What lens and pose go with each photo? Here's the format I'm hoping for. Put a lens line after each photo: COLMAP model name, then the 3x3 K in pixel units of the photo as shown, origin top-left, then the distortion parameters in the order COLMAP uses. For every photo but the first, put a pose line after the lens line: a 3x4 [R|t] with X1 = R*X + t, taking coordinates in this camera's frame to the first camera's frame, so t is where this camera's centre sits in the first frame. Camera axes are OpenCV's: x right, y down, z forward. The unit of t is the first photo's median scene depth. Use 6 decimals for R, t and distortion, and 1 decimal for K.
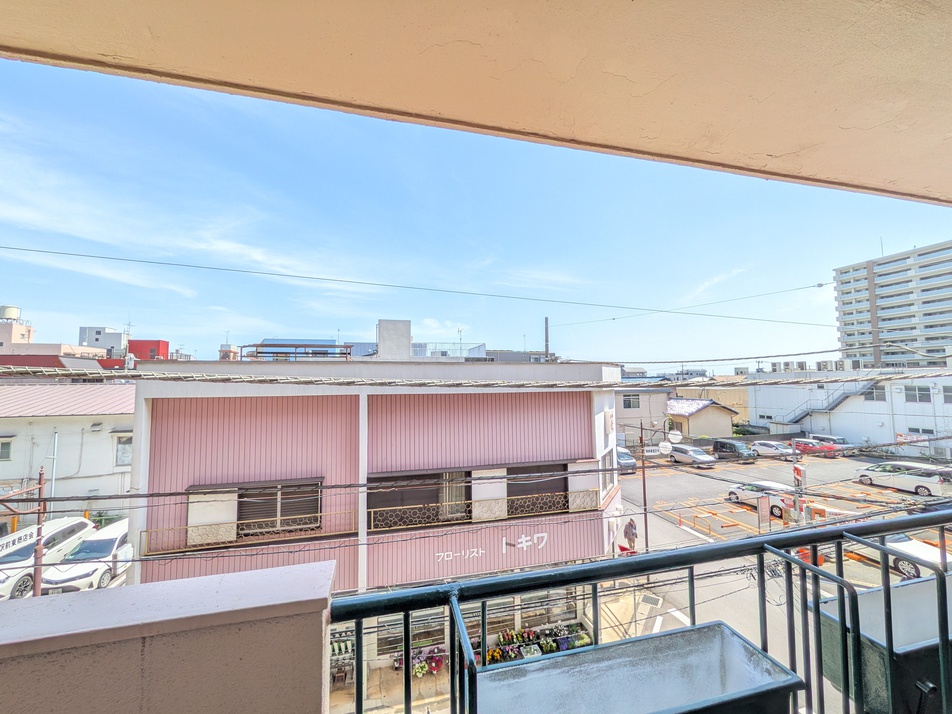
lens RADIAL K [[376.3, 0, 476.0], [0, 376.3, 357.0], [0, 0, 1]] dist [-0.004456, 0.000669]
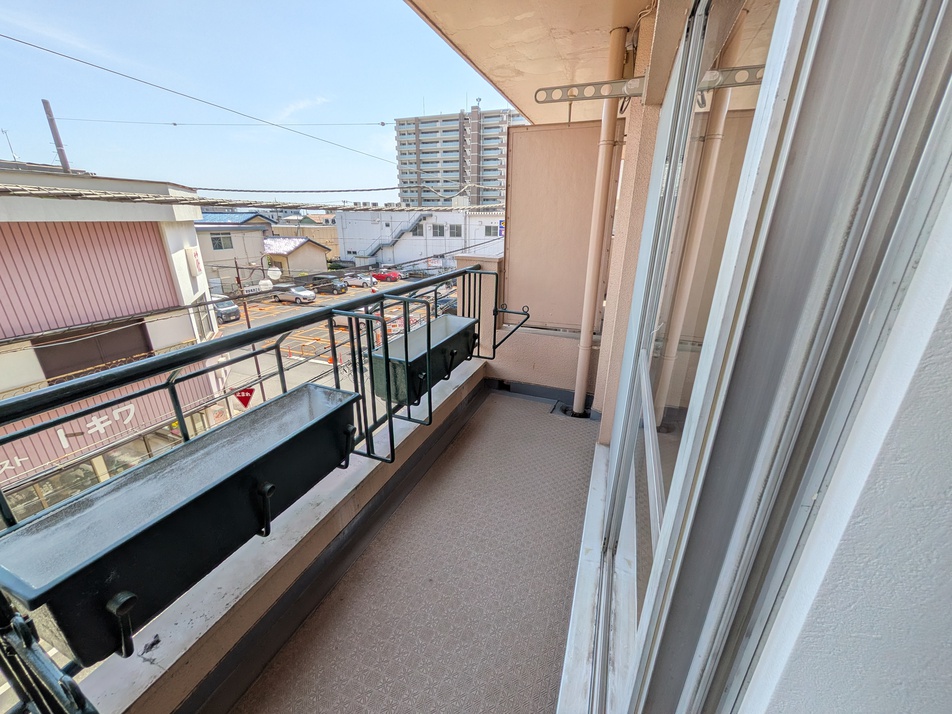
lens RADIAL K [[379.6, 0, 476.0], [0, 379.6, 357.0], [0, 0, 1]] dist [0.000086, -0.000138]
pose [[0.574861, -0.265103, 0.774116, 0.003470], [-0.068753, 0.927066, 0.368539, 0.010633], [-0.815357, -0.265081, 0.514708, -0.002868]]
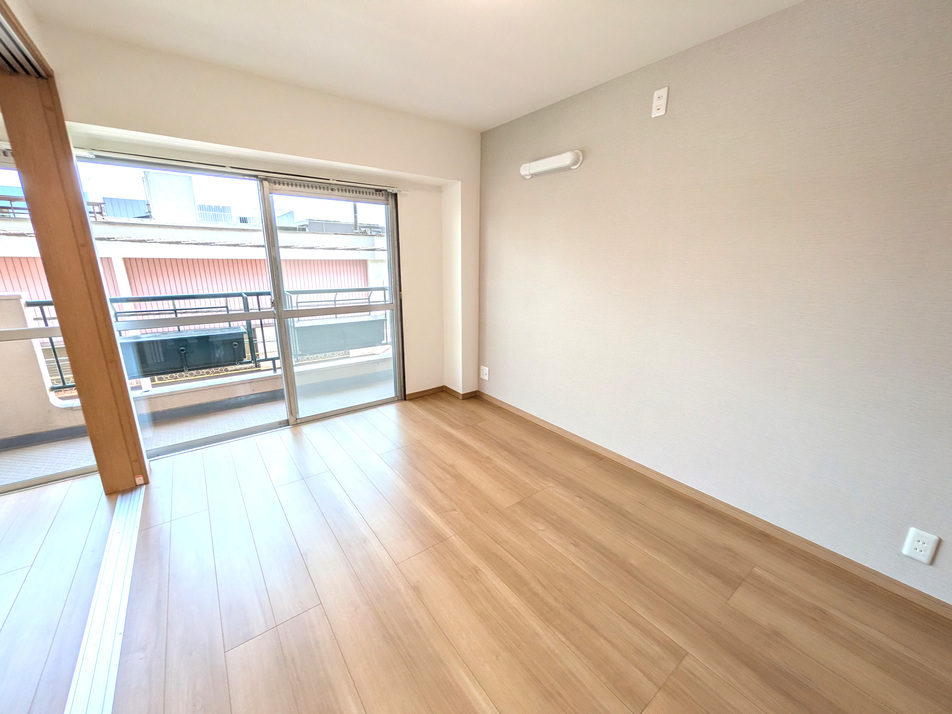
lens RADIAL K [[376.3, 0, 476.0], [0, 376.3, 357.0], [0, 0, 1]] dist [-0.004456, 0.000669]
pose [[0.920584, -0.077286, 0.382820, 0.162335], [-0.048585, 0.949946, 0.308614, -0.002725], [-0.387510, -0.302704, 0.870750, -0.292022]]
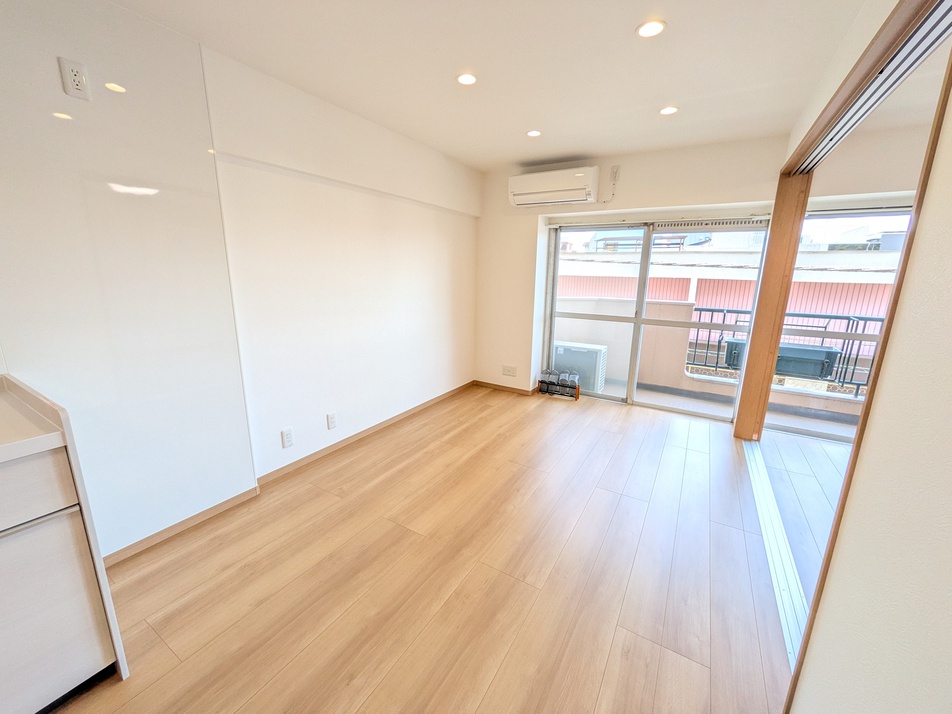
lens RADIAL K [[376.3, 0, 476.0], [0, 376.3, 357.0], [0, 0, 1]] dist [-0.004456, 0.000669]
pose [[0.702522, 0.182070, -0.687978, 0.100330], [0.020882, 0.961030, 0.275655, -0.011827], [0.711356, -0.208020, 0.671342, -0.407080]]
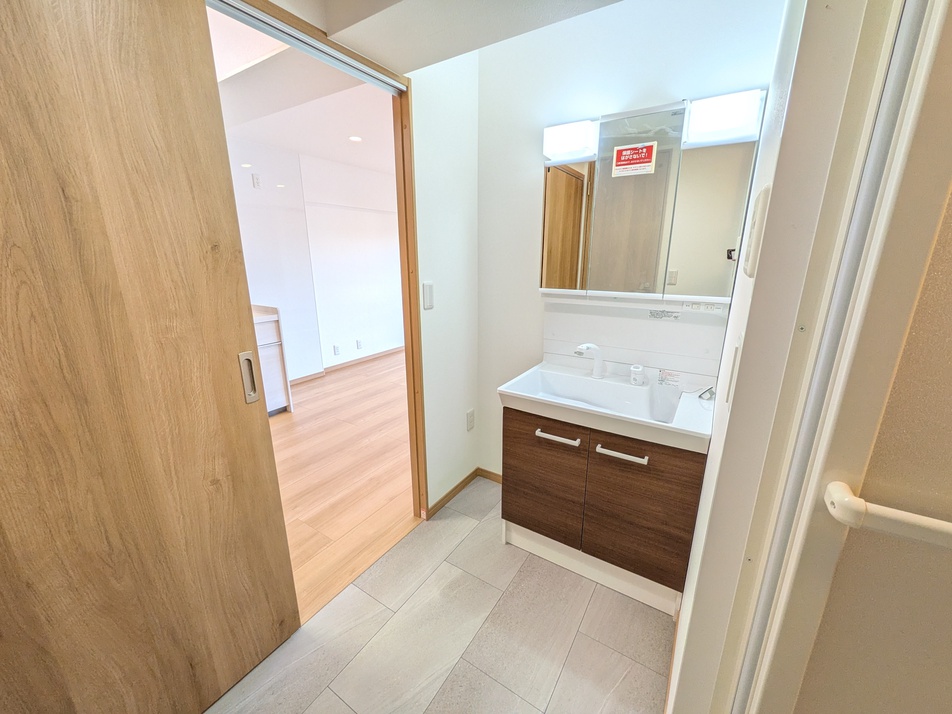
lens RADIAL K [[376.3, 0, 476.0], [0, 376.3, 357.0], [0, 0, 1]] dist [-0.004456, 0.000669]
pose [[0.684834, 0.201717, -0.700223, 0.289513], [0.040199, 0.949001, 0.312700, -0.023217], [0.727589, -0.242296, 0.641800, -0.511436]]
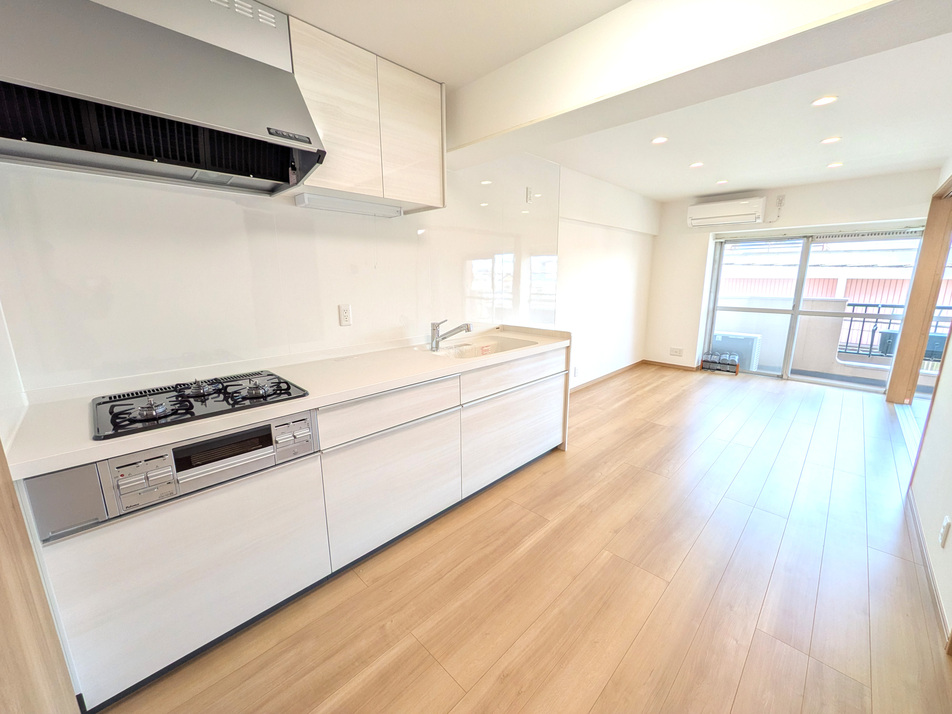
lens RADIAL K [[375.7, 0, 479.6], [0, 375.7, 355.4], [0, 0, 1]] dist [-0.000263, 0.000414]
pose [[0.518535, 0.186690, -0.834427, 0.148229], [0.052807, 0.967019, 0.249171, -0.026478], [0.853424, -0.173267, 0.491575, -0.614573]]
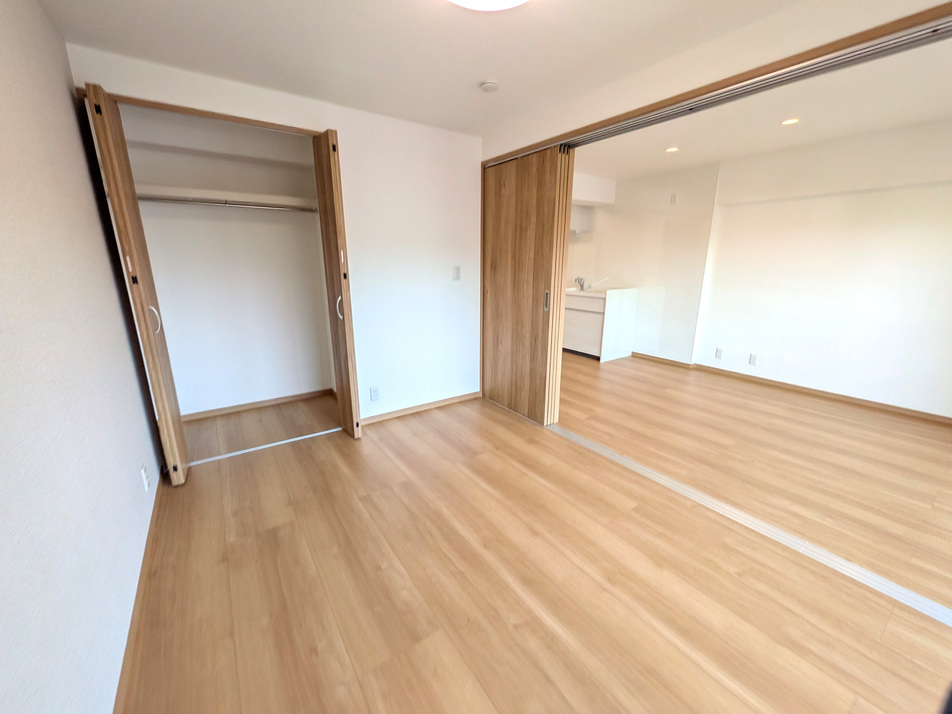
lens RADIAL K [[379.6, 0, 476.0], [0, 379.6, 357.0], [0, 0, 1]] dist [0.000086, -0.000138]
pose [[-0.935094, 0.100140, -0.339959, 0.272602], [0.034591, 0.980458, 0.193662, 0.012080], [0.352709, 0.169333, -0.920284, -0.032601]]
